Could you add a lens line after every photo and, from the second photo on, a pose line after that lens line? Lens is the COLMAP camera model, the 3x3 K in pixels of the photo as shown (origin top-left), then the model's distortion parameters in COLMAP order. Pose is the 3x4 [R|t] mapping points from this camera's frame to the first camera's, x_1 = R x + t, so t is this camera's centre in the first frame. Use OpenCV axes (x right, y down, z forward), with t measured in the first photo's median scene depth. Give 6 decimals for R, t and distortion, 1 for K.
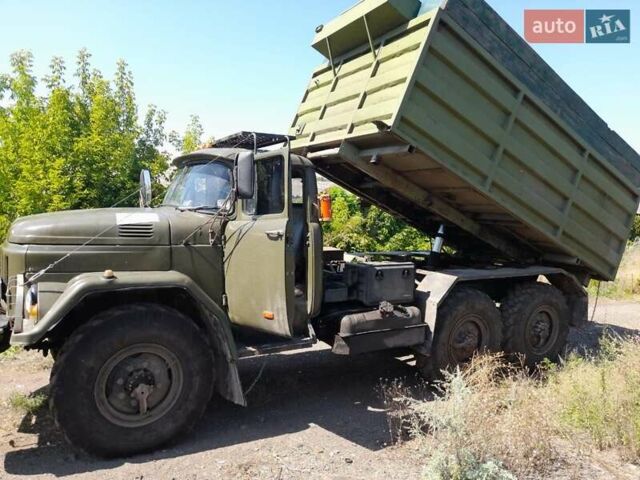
lens RADIAL K [[483.7, 0, 317.5], [0, 483.7, 239.0], [0, 0, 1]] dist [0.027231, -0.018627]
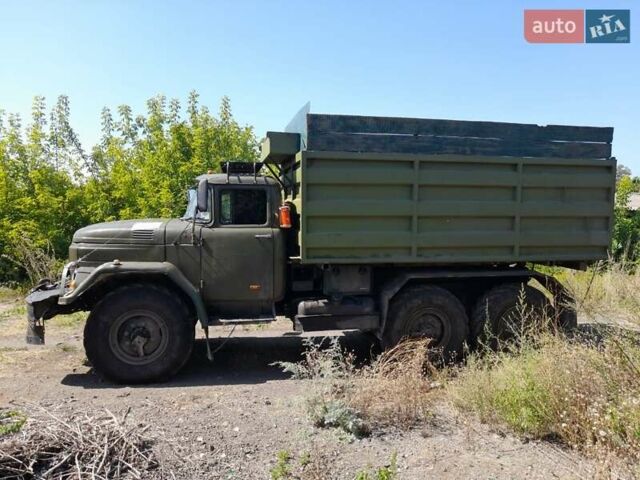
lens RADIAL K [[483.7, 0, 322.4], [0, 483.7, 239.3], [0, 0, 1]] dist [0.027231, -0.018627]
pose [[0.953018, 0.005960, -0.302856, 0.600578], [-0.009042, 0.999921, -0.008777, 0.006156], [0.302780, 0.011103, 0.952996, -0.249612]]
